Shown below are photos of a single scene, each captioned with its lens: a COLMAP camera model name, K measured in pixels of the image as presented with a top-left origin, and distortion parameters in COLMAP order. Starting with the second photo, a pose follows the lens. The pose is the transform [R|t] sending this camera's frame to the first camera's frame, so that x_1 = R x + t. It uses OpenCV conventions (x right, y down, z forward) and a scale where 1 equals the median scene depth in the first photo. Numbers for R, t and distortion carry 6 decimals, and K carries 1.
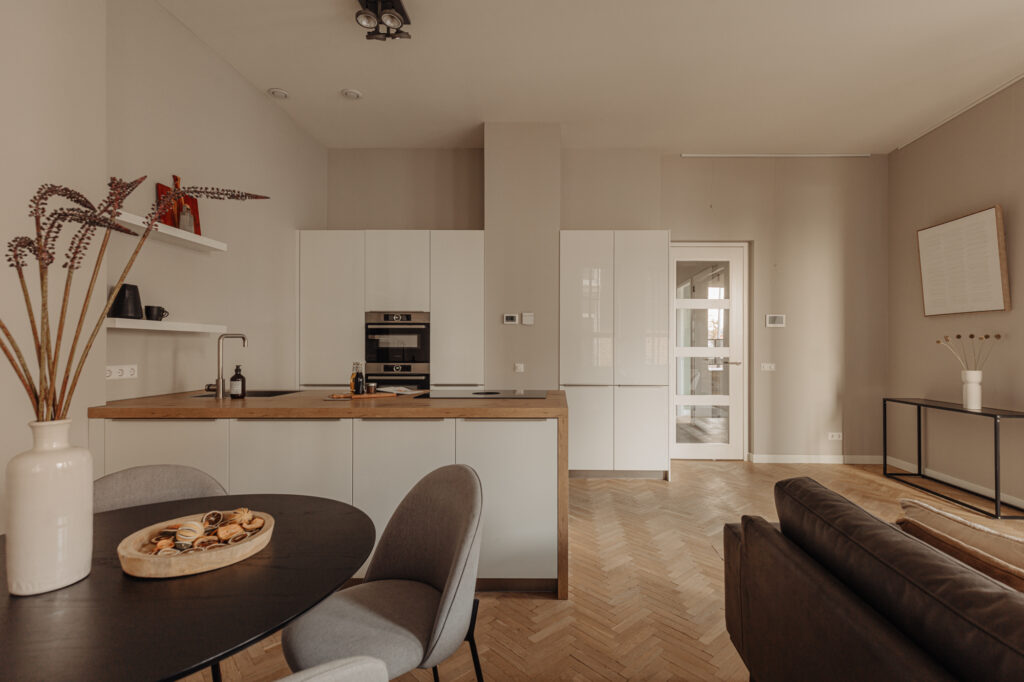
lens RADIAL K [[469.4, 0, 528.5], [0, 469.4, 339.2], [0, 0, 1]] dist [0.002960, 0.000136]
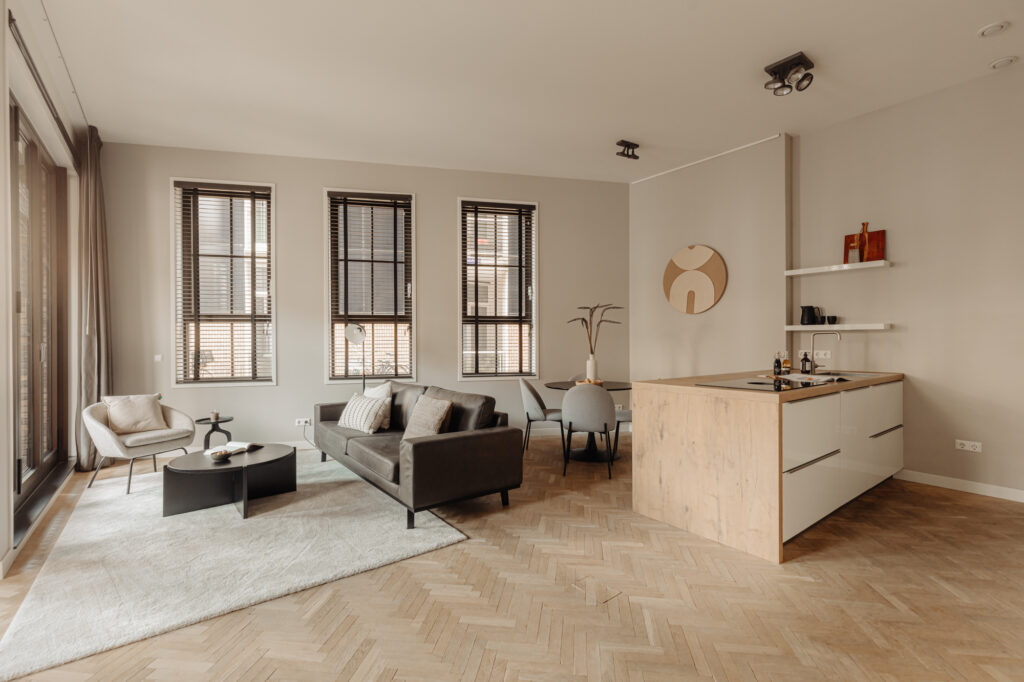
lens RADIAL K [[454.7, 0, 516.5], [0, 454.7, 336.2], [0, 0, 1]] dist [0.001386, -0.000041]
pose [[-0.763770, -0.007340, -0.645447, 0.968900], [0.011701, 0.999614, -0.025213, 0.026636], [0.645383, -0.026809, -0.763389, 1.354525]]
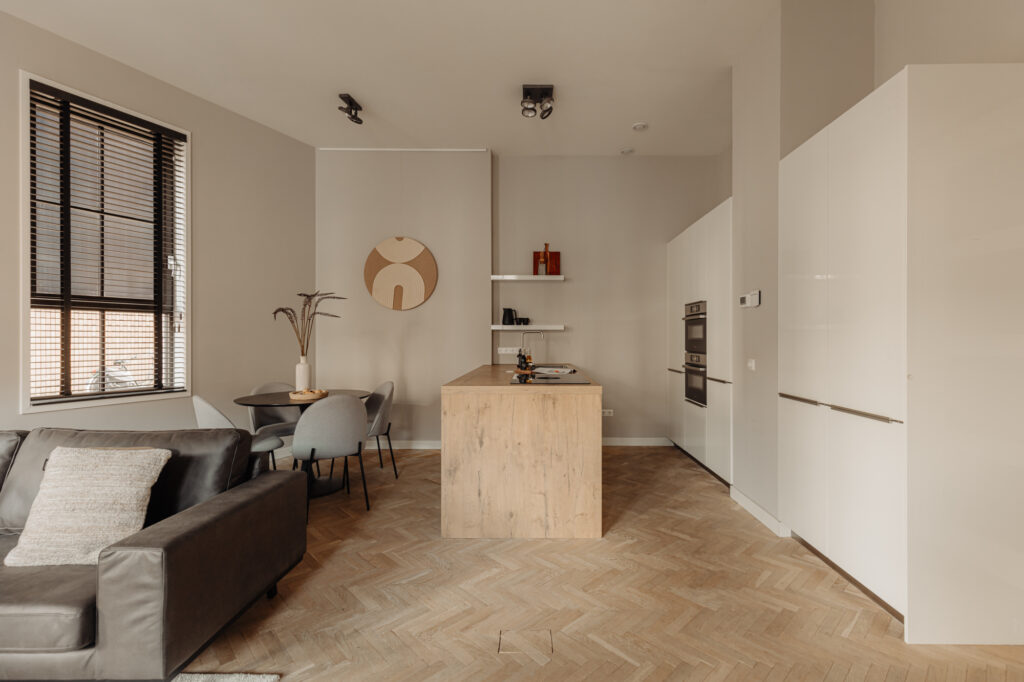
lens RADIAL K [[464.5, 0, 532.7], [0, 464.5, 335.3], [0, 0, 1]] dist [0.005196, -0.000174]
pose [[0.033804, -0.010787, -0.999370, 1.009385], [0.018781, 0.999772, -0.010156, 0.021036], [0.999252, -0.018426, 0.033999, 0.869942]]
